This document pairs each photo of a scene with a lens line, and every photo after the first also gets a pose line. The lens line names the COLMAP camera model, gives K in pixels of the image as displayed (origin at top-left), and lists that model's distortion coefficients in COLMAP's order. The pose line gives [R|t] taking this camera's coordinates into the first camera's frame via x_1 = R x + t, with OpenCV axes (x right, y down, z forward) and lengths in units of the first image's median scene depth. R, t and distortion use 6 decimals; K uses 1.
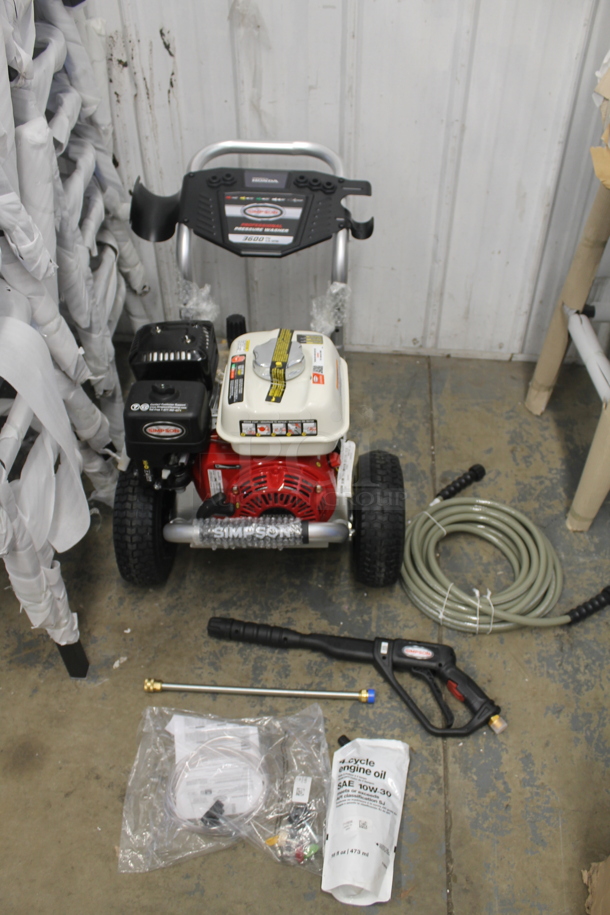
lens RADIAL K [[771.8, 0, 317.9], [0, 771.8, 460.3], [0, 0, 1]] dist [-0.159993, 0.118341]
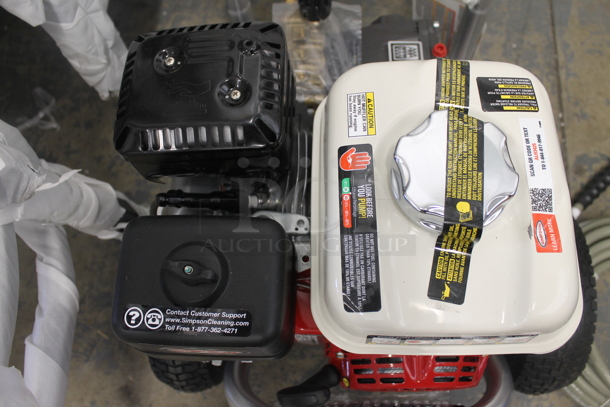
lens RADIAL K [[514.6, 0, 307.5], [0, 514.6, 203.1], [0, 0, 1]] dist [-0.159993, 0.118341]
pose [[0.999039, -0.006826, -0.043285, -0.107032], [0.025886, 0.888946, 0.457280, -0.222118], [0.035357, -0.457961, 0.888269, 0.662888]]
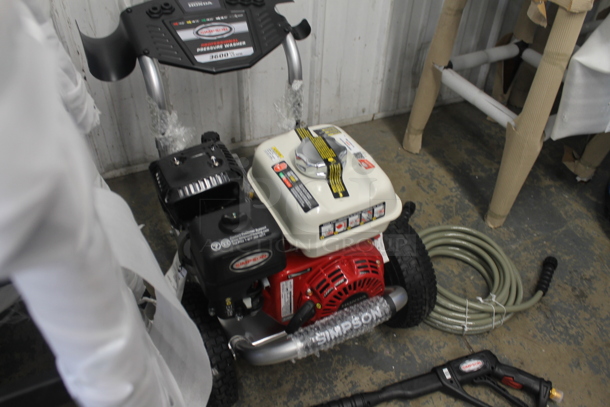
lens RADIAL K [[514.6, 0, 302.1], [0, 514.6, 199.9], [0, 0, 1]] dist [-0.159993, 0.118341]
pose [[0.891189, -0.290623, 0.348311, -0.292448], [0.297954, 0.953987, 0.033639, -0.095650], [-0.342060, 0.073802, 0.936775, 0.338471]]
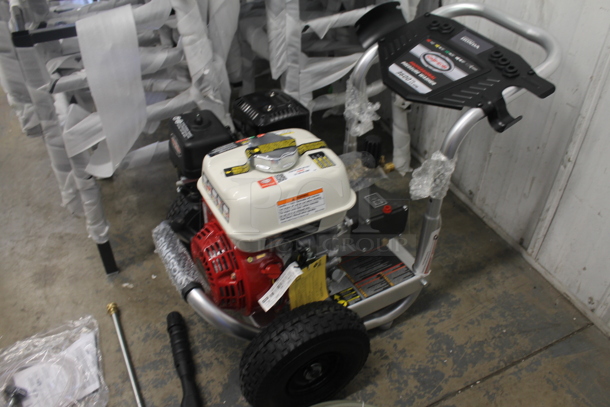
lens RADIAL K [[514.6, 0, 305.8], [0, 514.6, 203.3], [0, 0, 1]] dist [-0.159993, 0.118341]
pose [[0.490240, 0.548394, -0.677443, 0.428861], [-0.614008, 0.768938, 0.178126, -0.205685], [0.618594, 0.328631, 0.713683, 0.499063]]
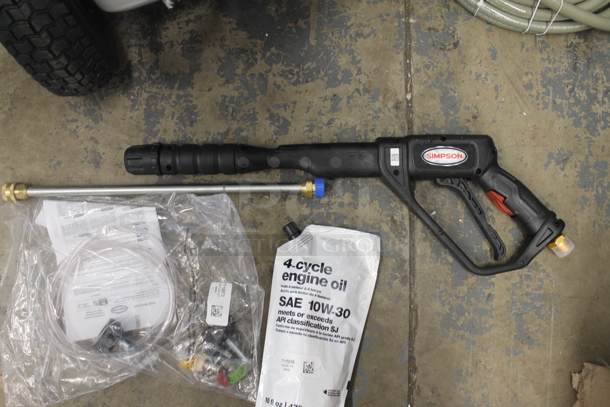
lens RADIAL K [[514.6, 0, 304.8], [0, 514.6, 202.3], [0, 0, 1]] dist [-0.159993, 0.118341]
pose [[0.998310, -0.057956, 0.004247, 0.057169], [0.042257, 0.774162, 0.631576, 0.043718], [-0.039891, -0.630329, 0.775302, 0.572378]]
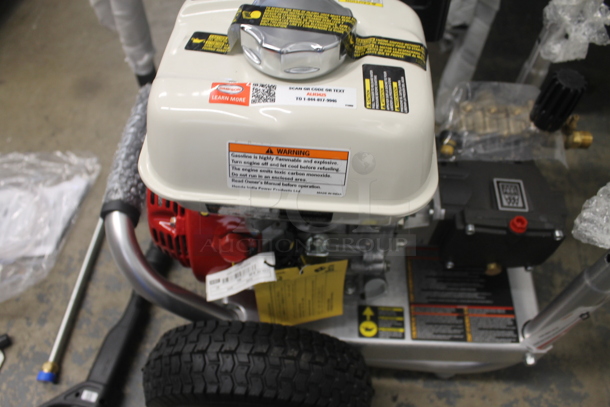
lens RADIAL K [[514.6, 0, 300.9], [0, 514.6, 202.5], [0, 0, 1]] dist [-0.159993, 0.118341]
pose [[-0.054574, 0.820319, -0.569296, 0.189369], [-0.708462, 0.369962, 0.601007, -0.251849], [0.703636, 0.436124, 0.560974, 0.784671]]
